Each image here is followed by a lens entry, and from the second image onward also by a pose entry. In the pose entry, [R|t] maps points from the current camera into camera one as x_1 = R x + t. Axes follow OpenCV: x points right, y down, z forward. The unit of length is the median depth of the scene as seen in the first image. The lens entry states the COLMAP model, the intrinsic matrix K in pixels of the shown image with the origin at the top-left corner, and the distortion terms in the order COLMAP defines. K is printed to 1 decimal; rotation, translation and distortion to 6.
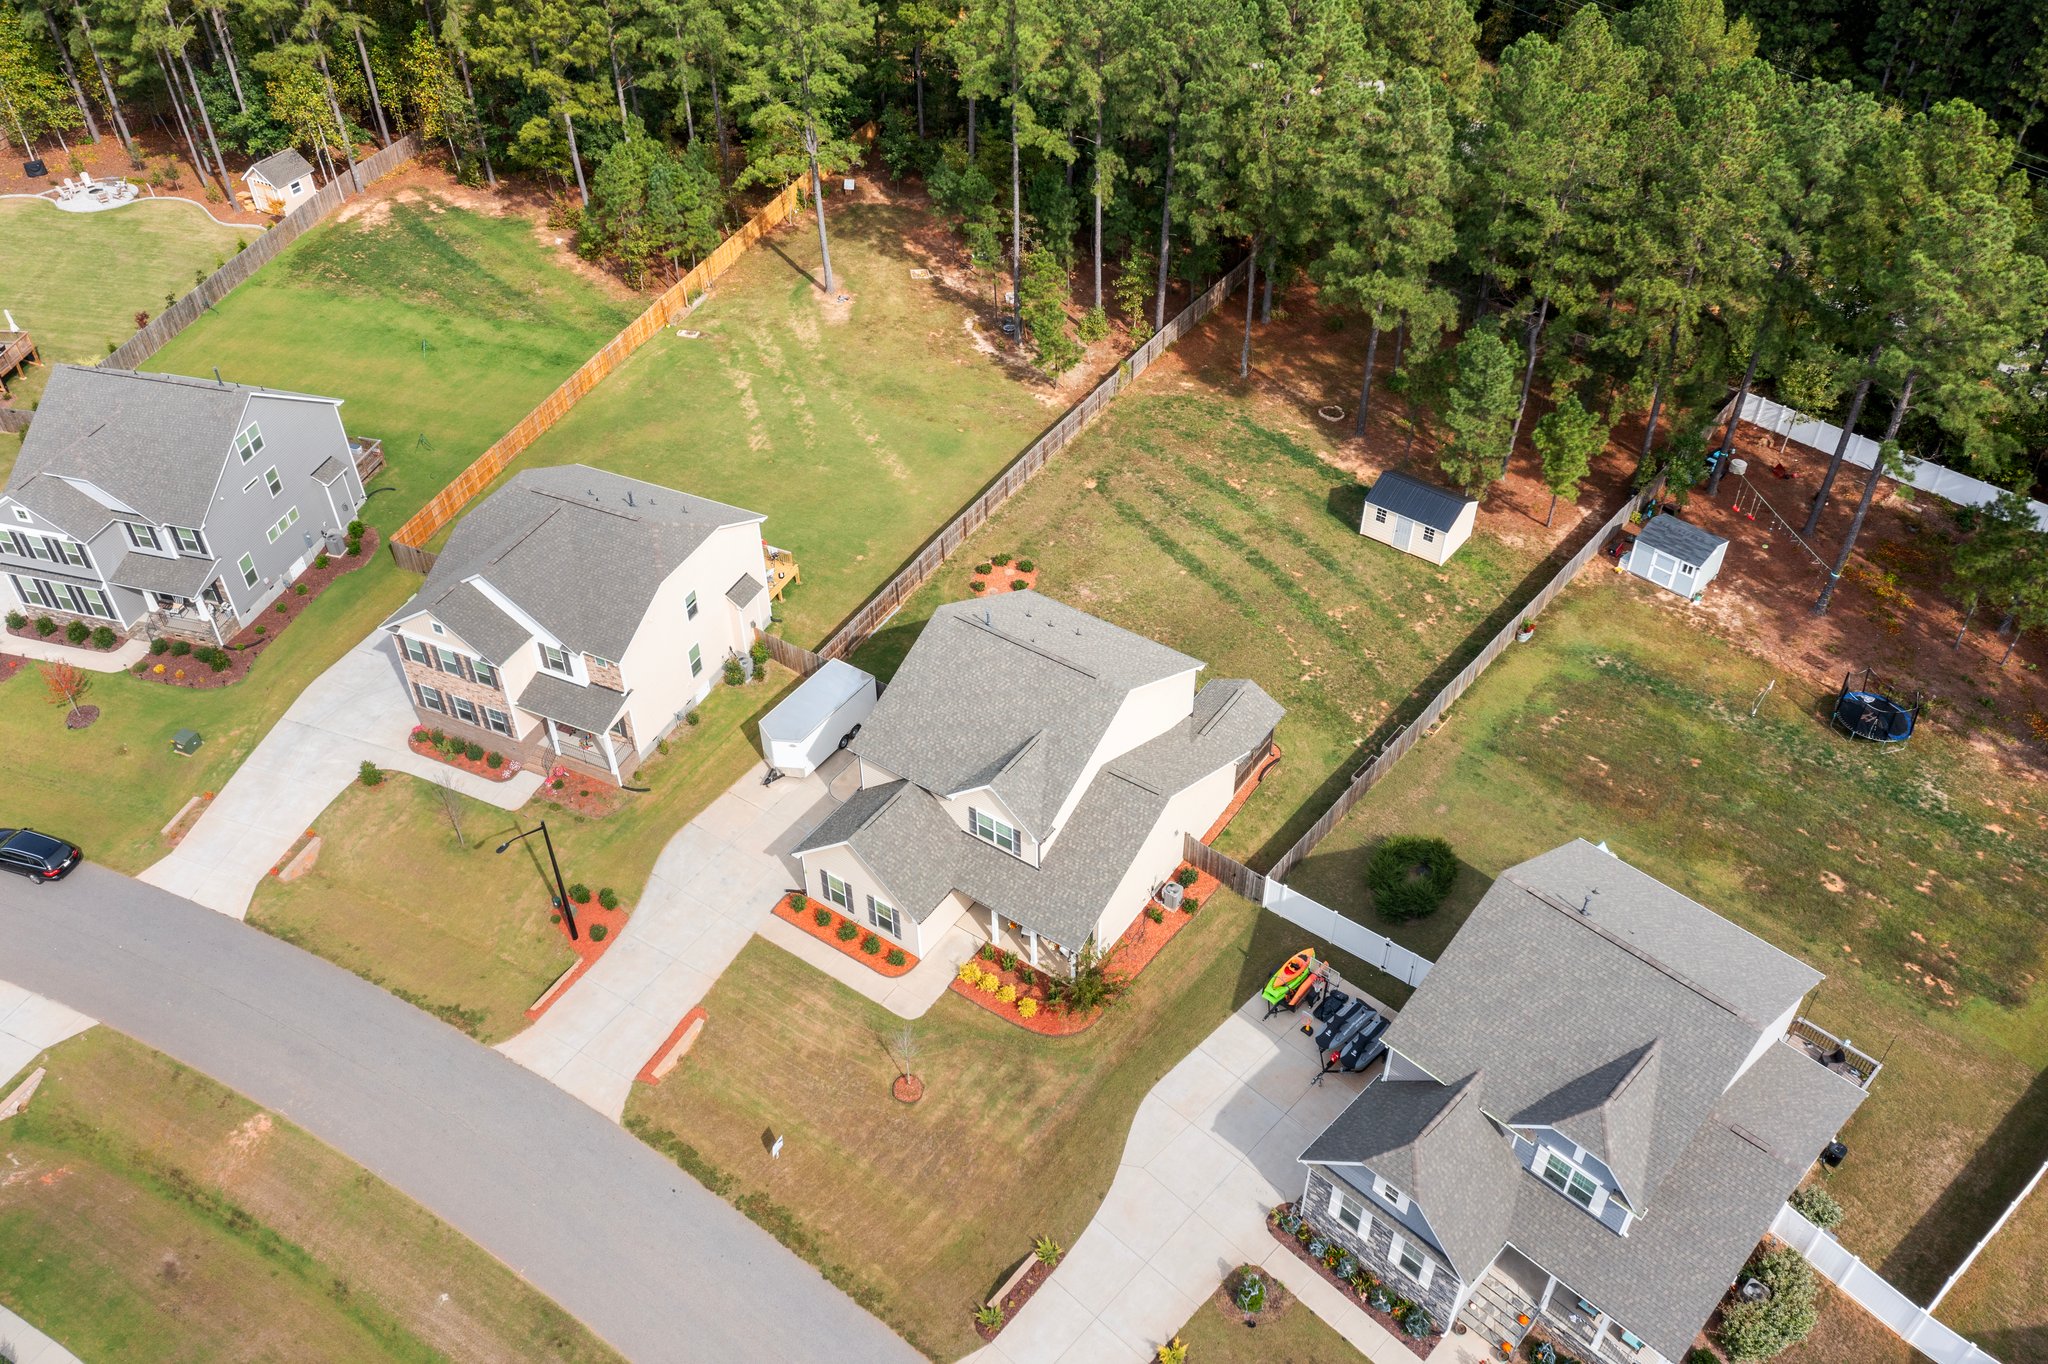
lens RADIAL K [[1615.0, 0, 1024.0], [0, 1615.0, 682.0], [0, 0, 1]] dist [-0.007033, 0.002116]
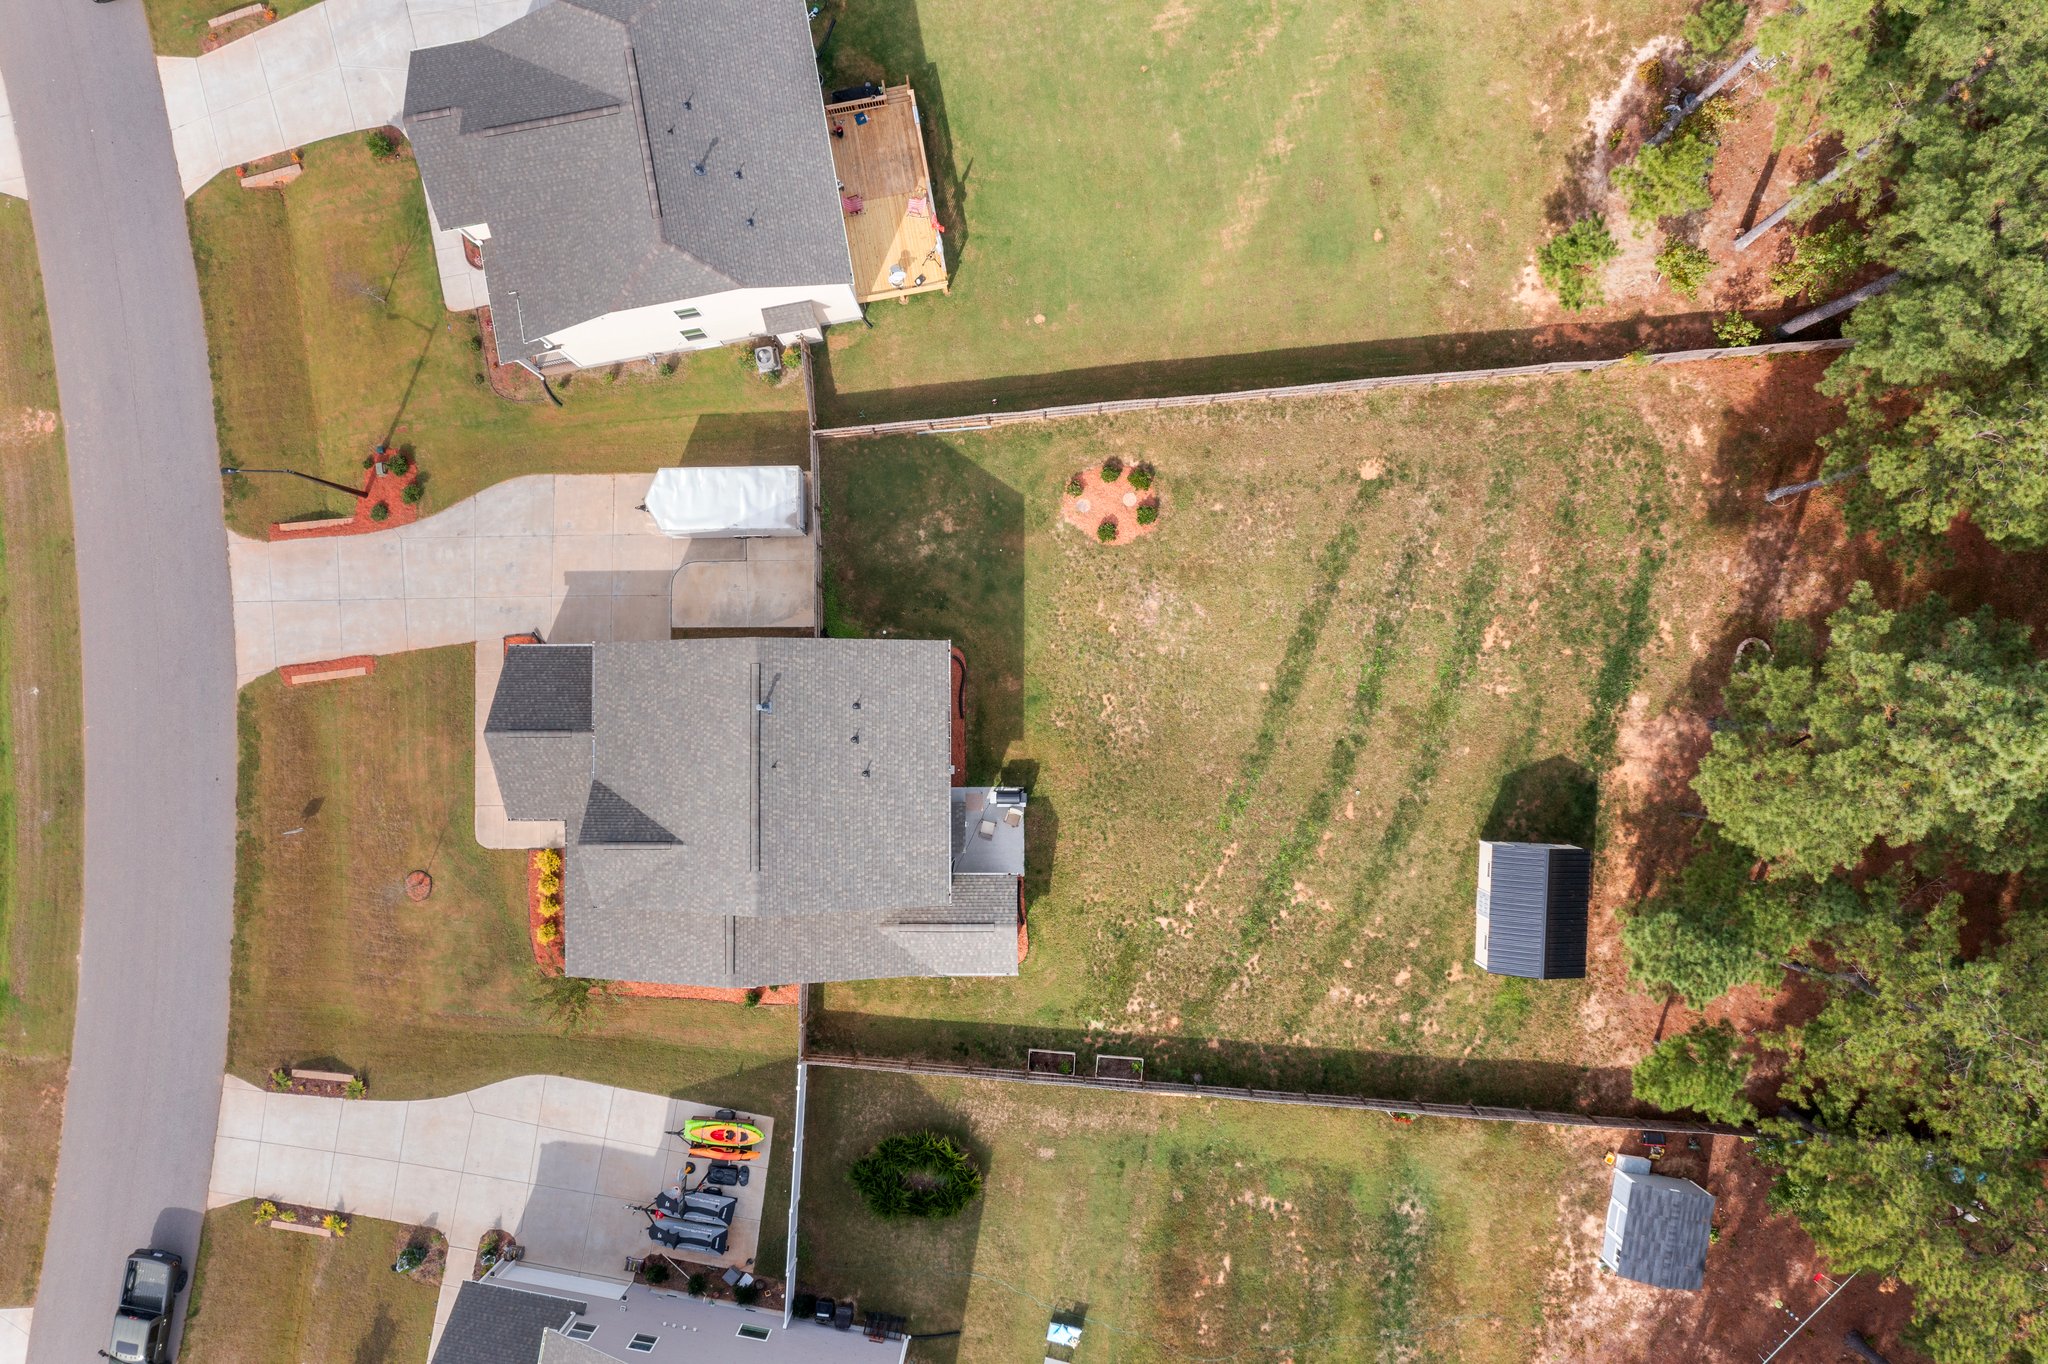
lens RADIAL K [[1615.0, 0, 1024.0], [0, 1615.0, 682.0], [0, 0, 1]] dist [-0.007033, 0.002116]
pose [[0.572056, 0.820004, -0.018598, 0.055266], [-0.529093, 0.386245, 0.755563, -0.682643], [0.626748, -0.422384, 0.654812, 0.516291]]
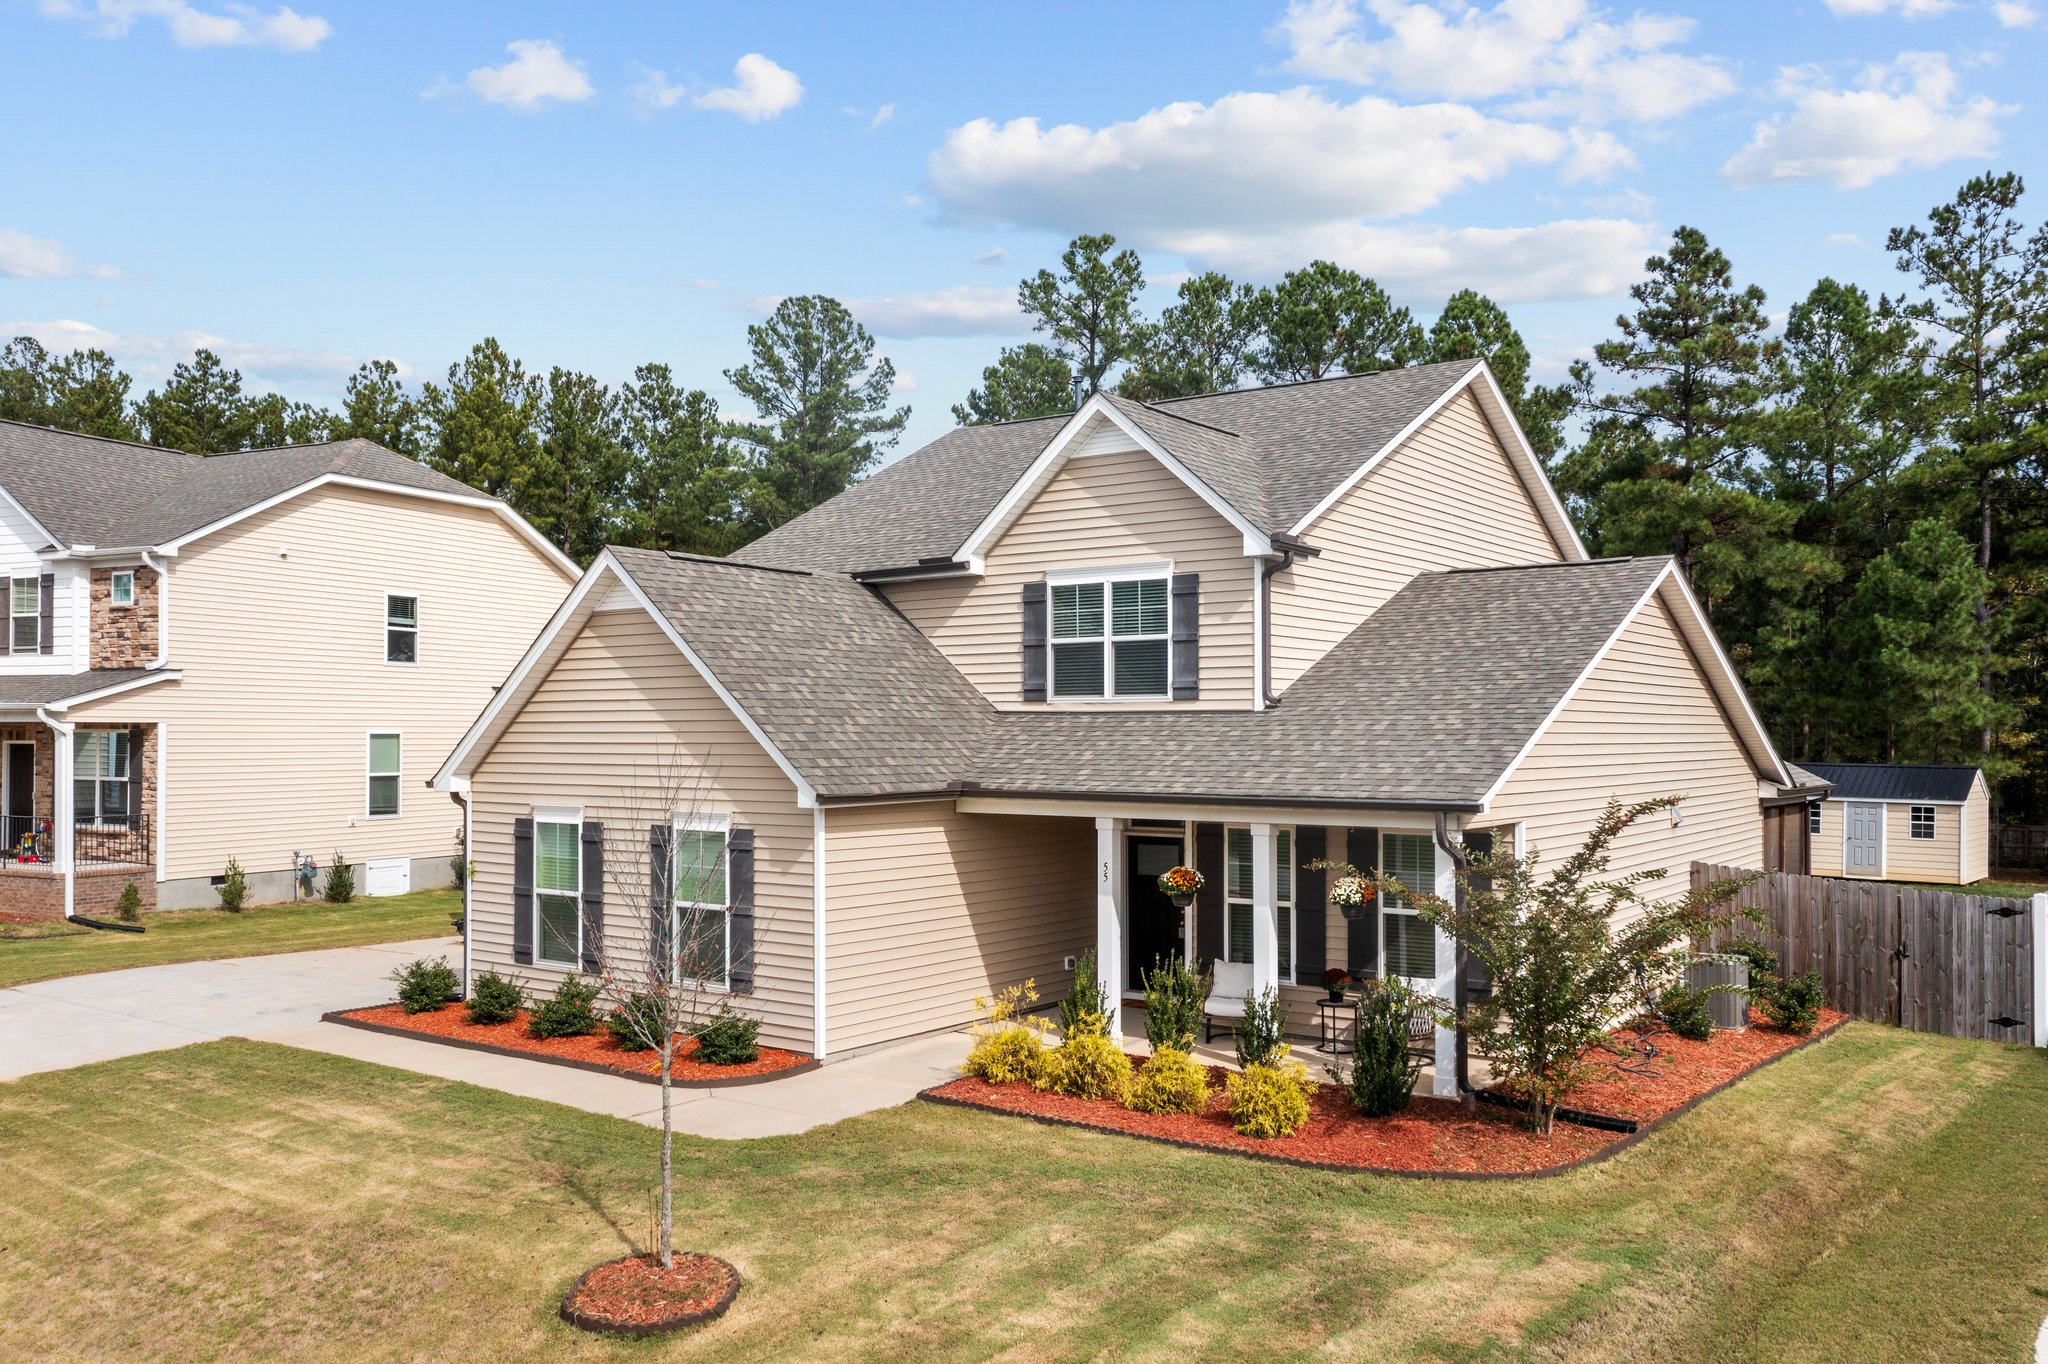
lens RADIAL K [[1634.3, 0, 1023.6], [0, 1634.3, 716.0], [0, 0, 1]] dist [0.000048, -0.007894]
pose [[0.999609, 0.013817, -0.024290, -0.023199], [-0.026430, 0.749727, -0.661220, 0.271643], [0.009075, 0.661603, 0.749799, 0.695362]]
